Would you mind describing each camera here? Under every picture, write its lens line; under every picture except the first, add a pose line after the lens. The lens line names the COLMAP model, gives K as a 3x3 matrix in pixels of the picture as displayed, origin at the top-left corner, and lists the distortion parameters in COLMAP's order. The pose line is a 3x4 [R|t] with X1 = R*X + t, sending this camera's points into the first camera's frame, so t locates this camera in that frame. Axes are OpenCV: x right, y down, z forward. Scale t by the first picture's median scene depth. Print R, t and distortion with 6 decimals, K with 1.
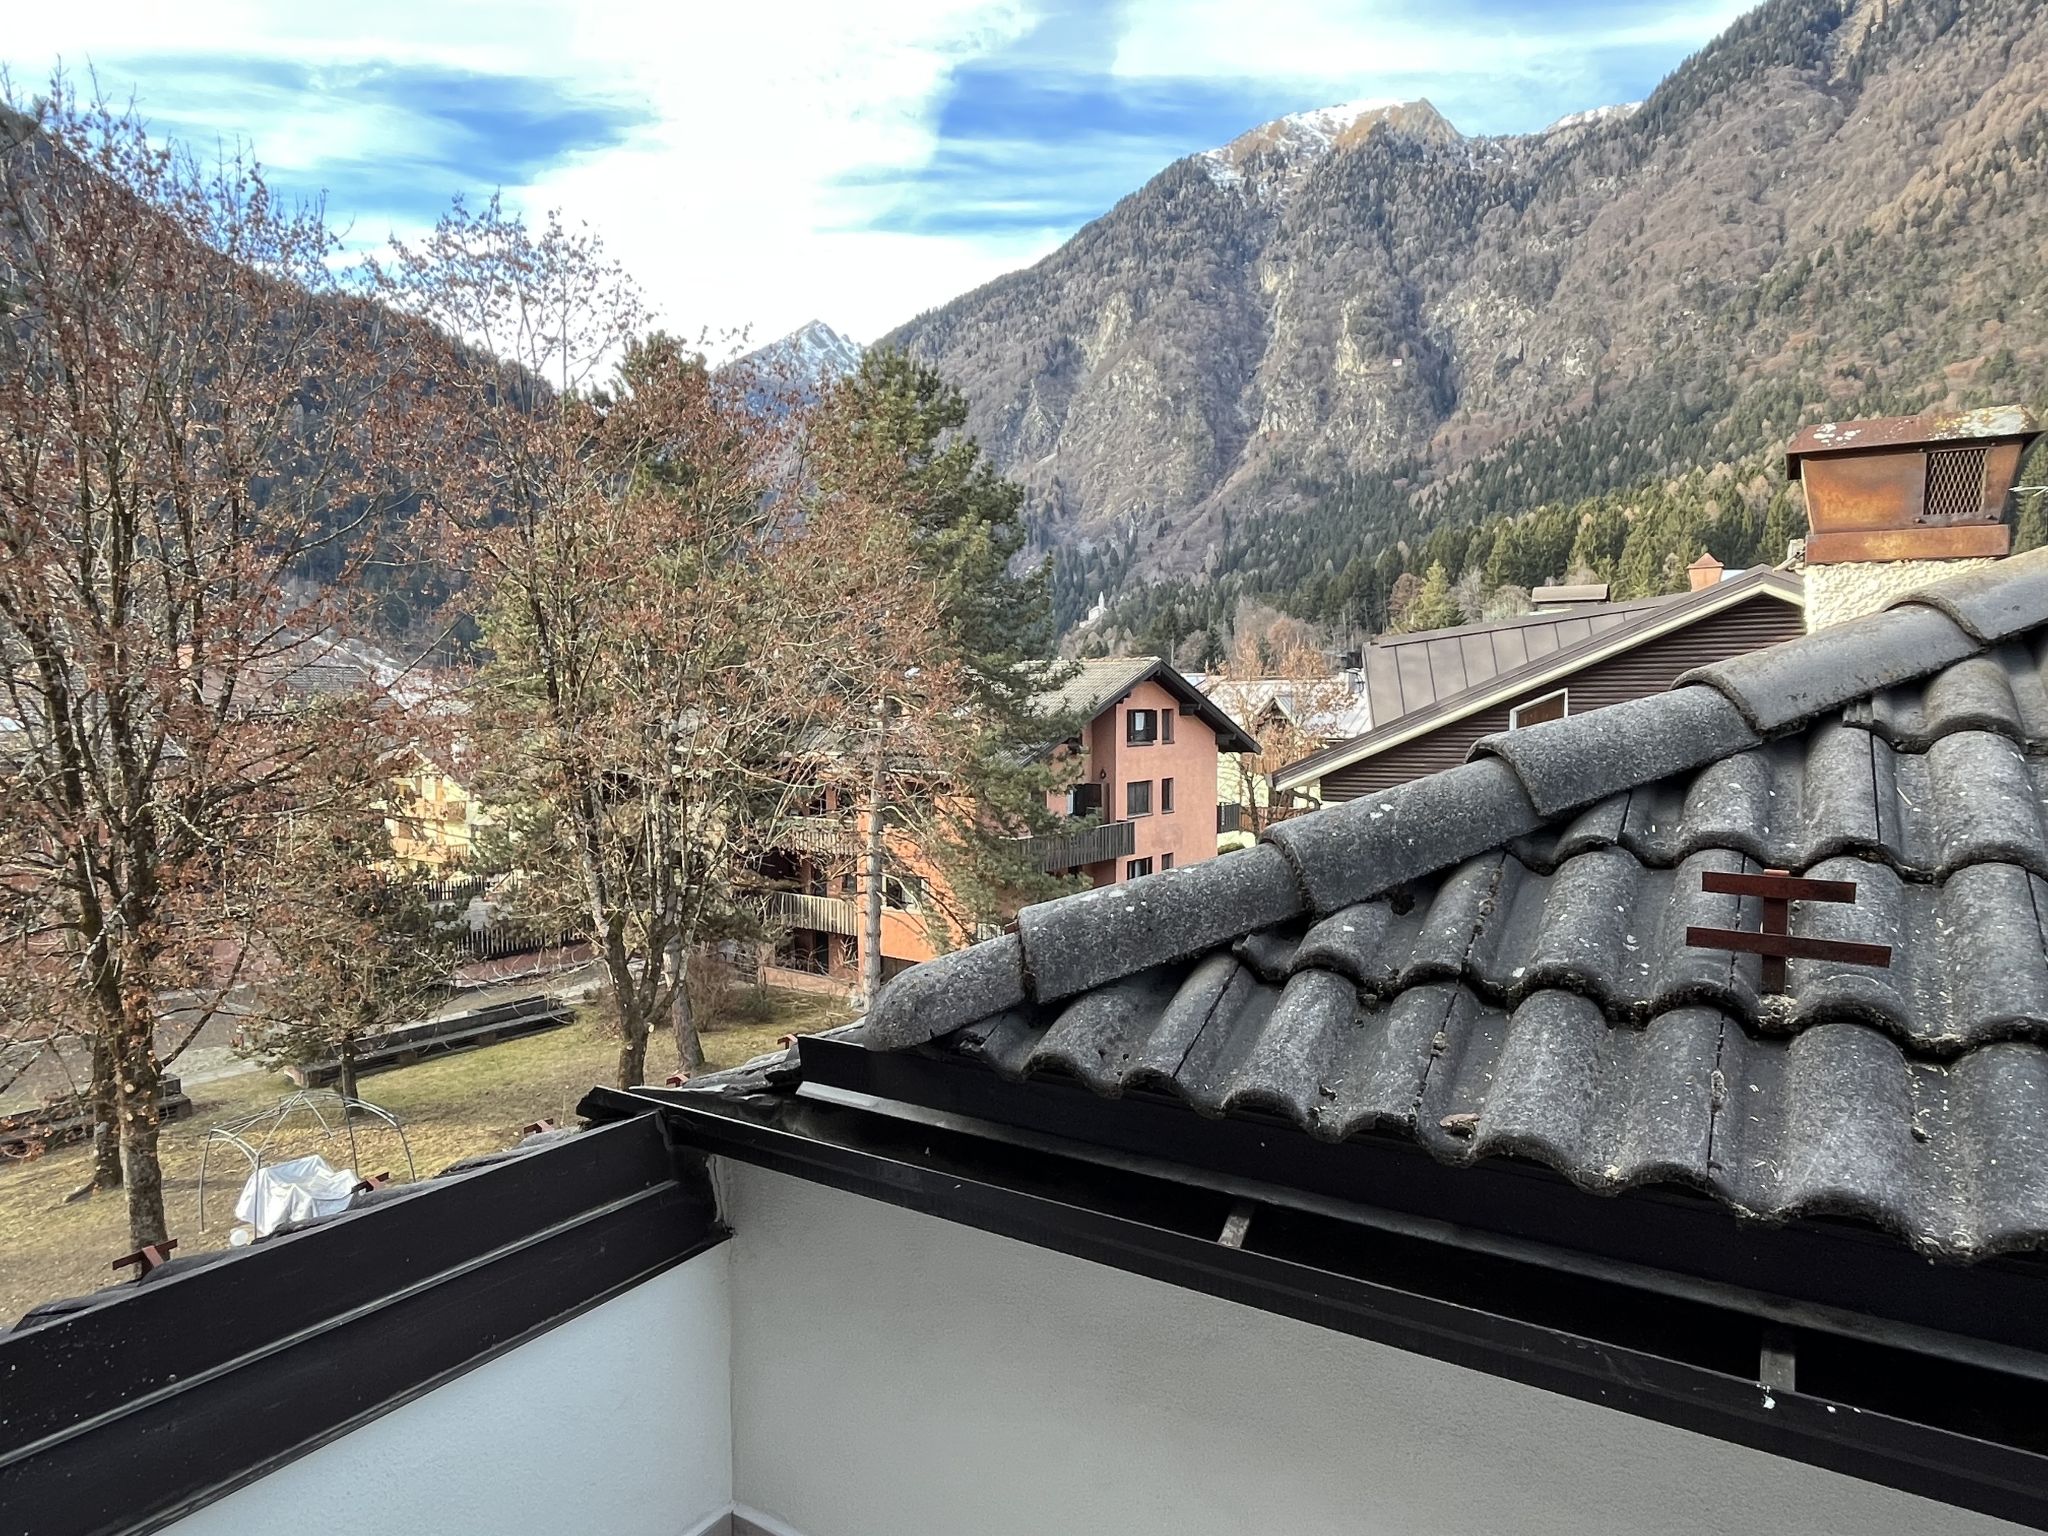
lens RADIAL K [[1214.1, 0, 1016.9], [0, 1214.1, 763.8], [0, 0, 1]] dist [-0.001468, -0.002652]
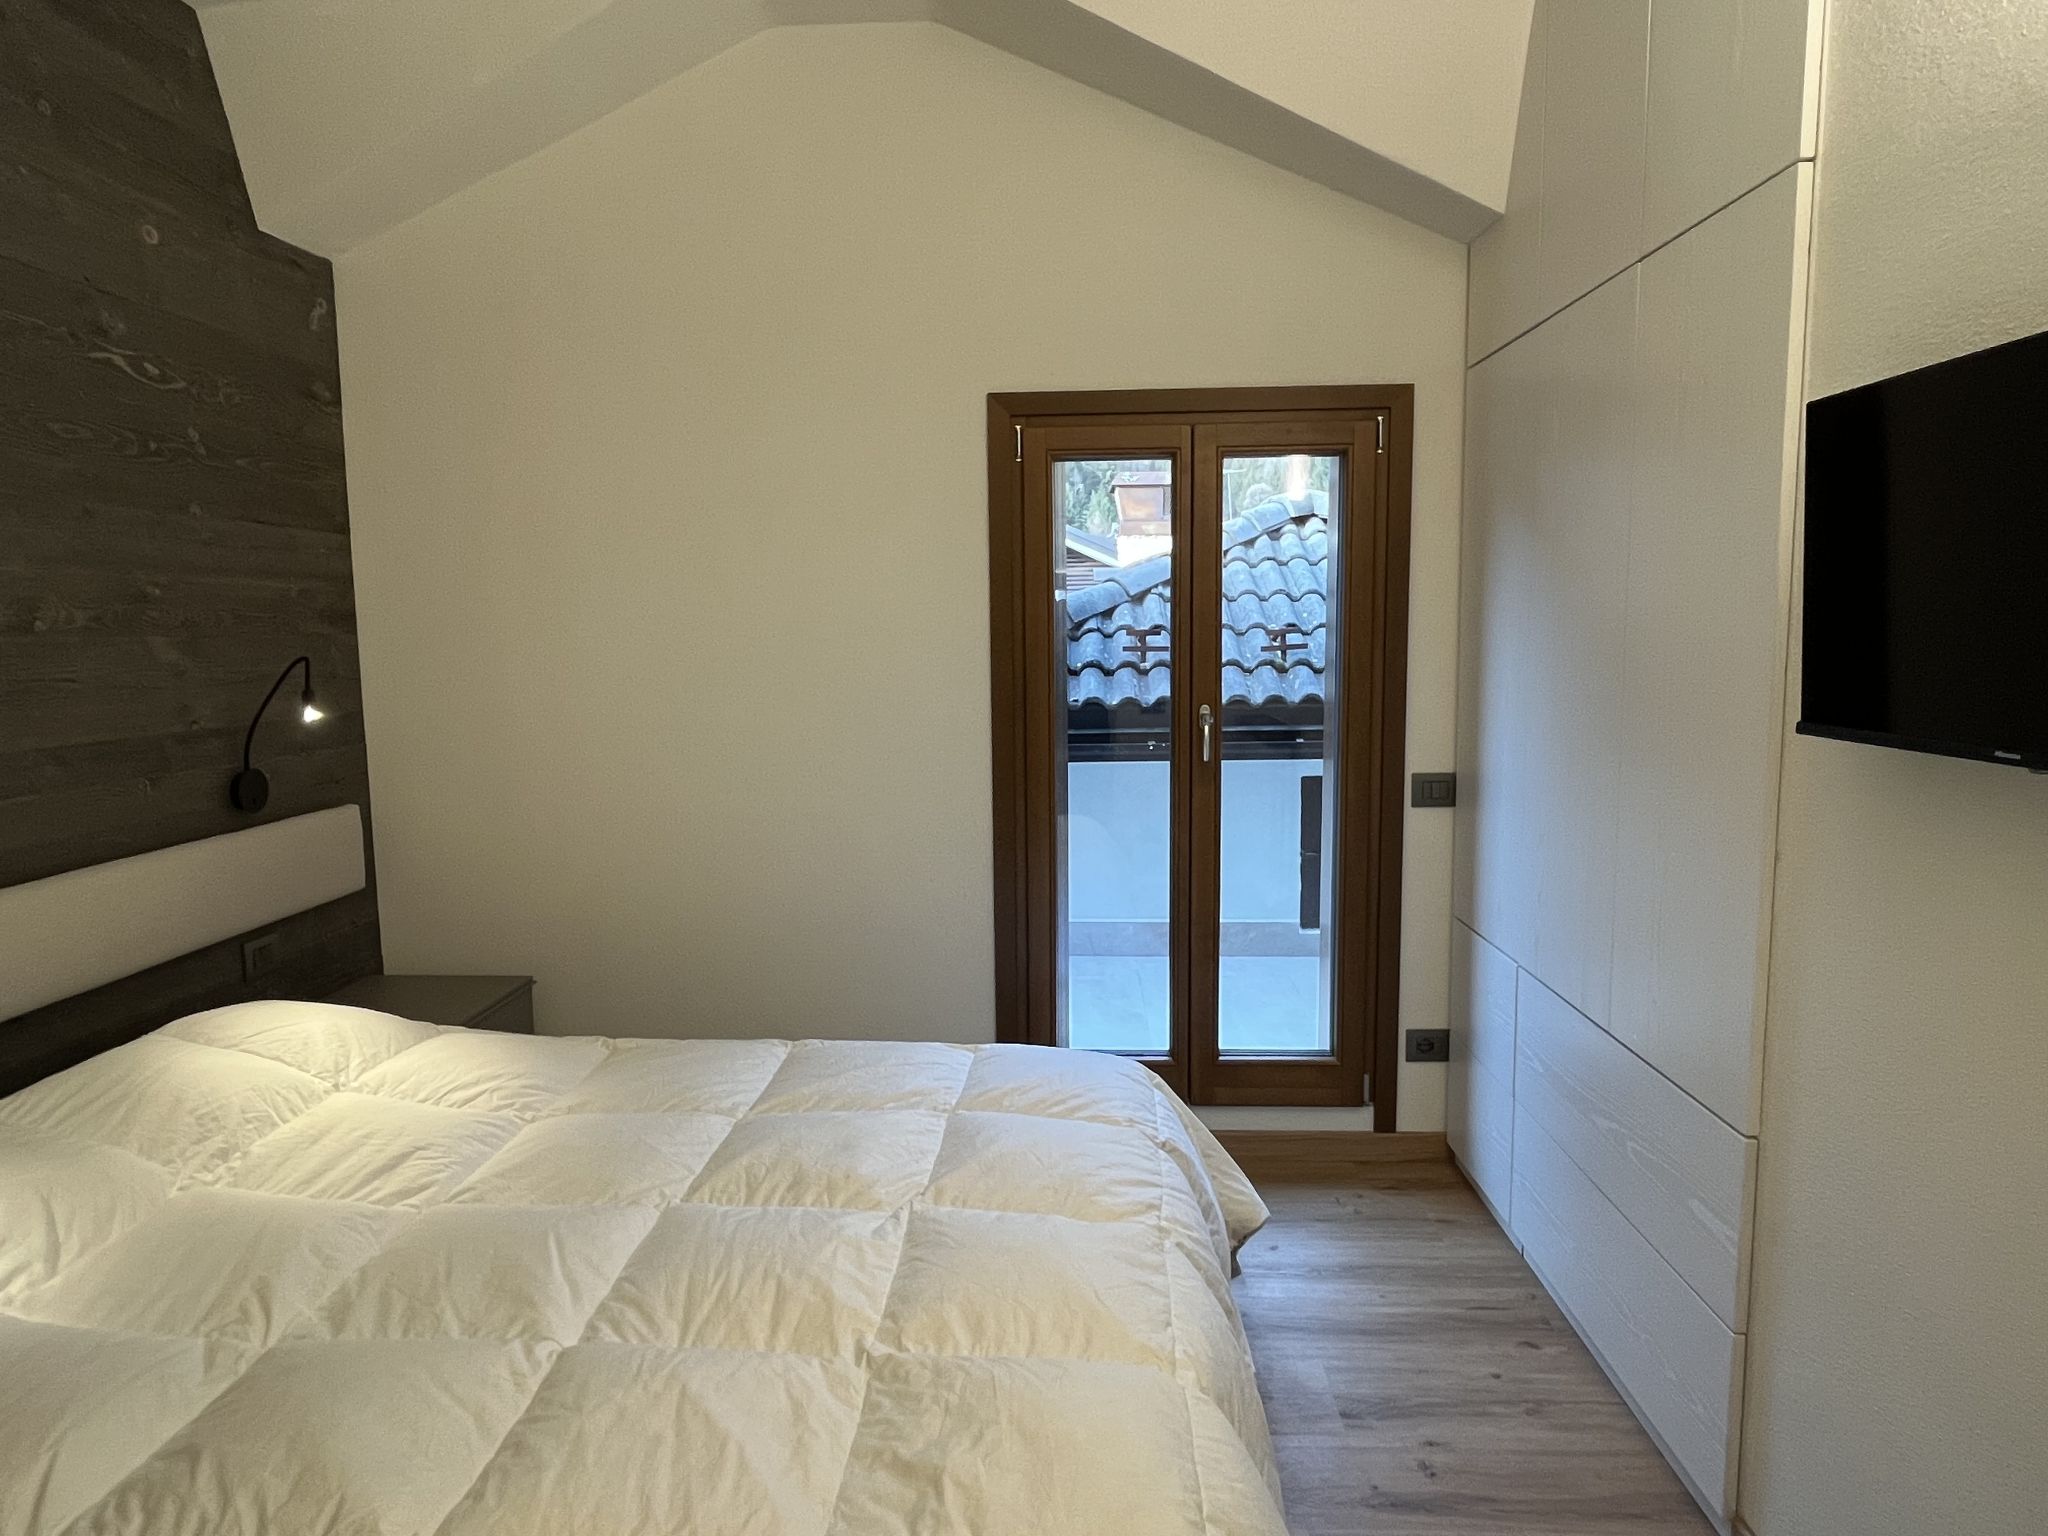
lens RADIAL K [[1214.1, 0, 1001.6], [0, 1214.1, 772.1], [0, 0, 1]] dist [-0.001468, -0.002652]
pose [[0.865232, -0.069474, 0.496535, -0.080683], [0.039155, 0.996691, 0.071226, 0.012184], [-0.499841, -0.042185, 0.865089, -0.100084]]
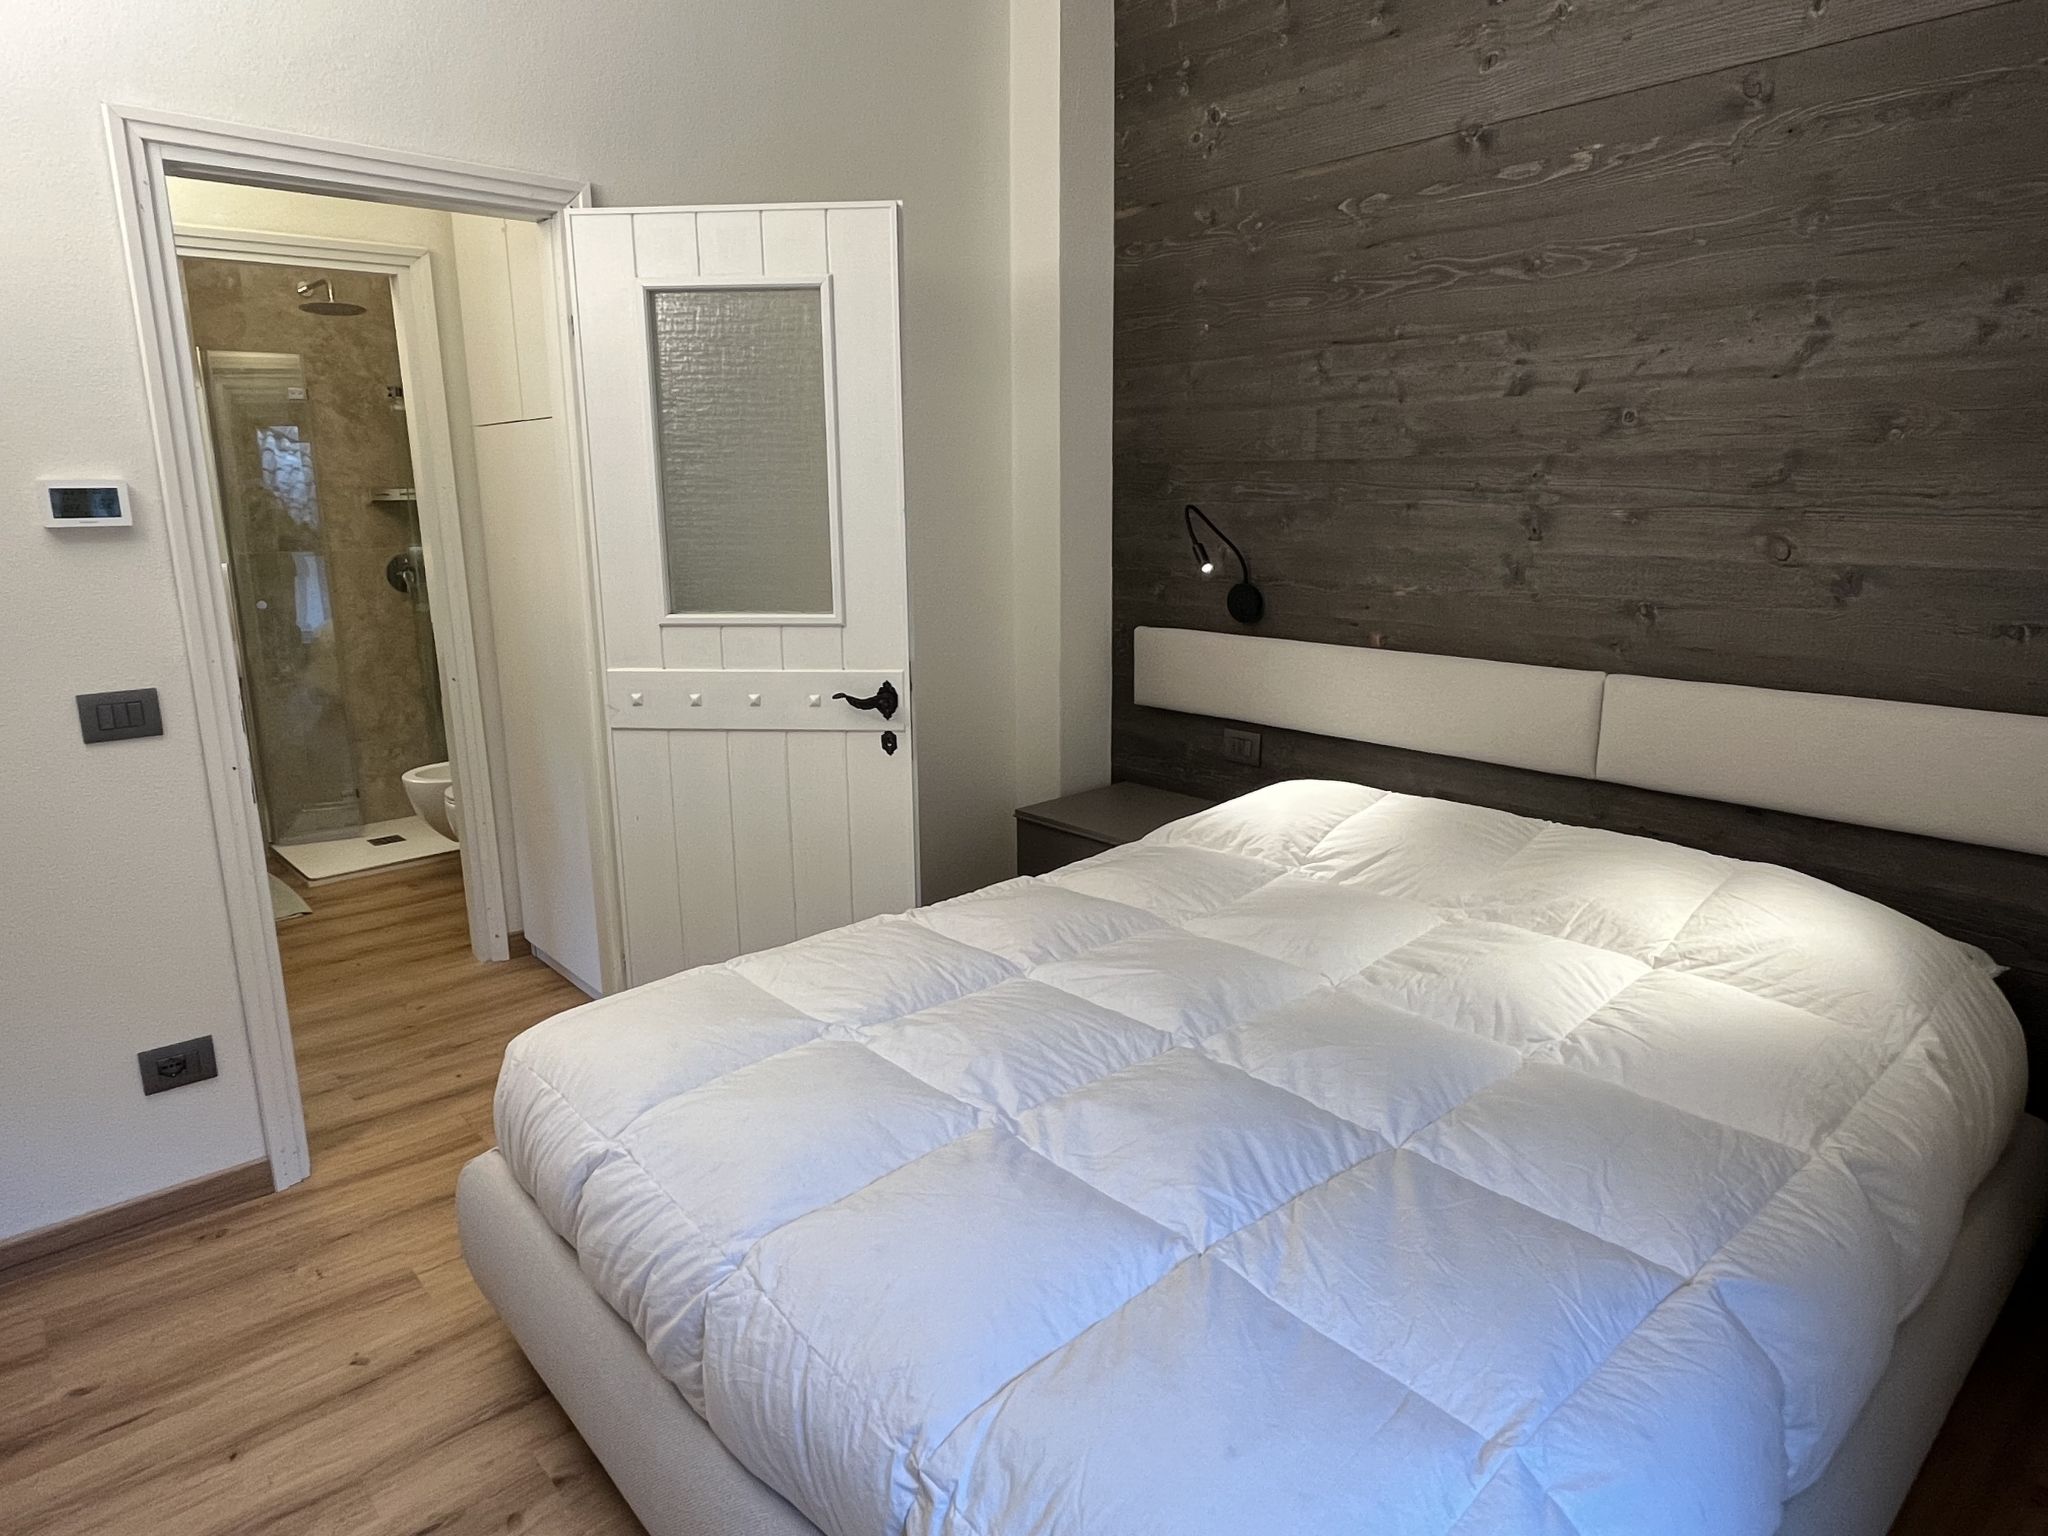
lens RADIAL K [[1214.1, 0, 1014.4], [0, 1214.1, 764.1], [0, 0, 1]] dist [-0.001468, -0.002652]
pose [[-0.258789, 0.220087, -0.940526, -0.004548], [-0.041654, 0.970248, 0.238503, 0.009917], [0.965035, 0.100899, -0.241922, -0.029620]]
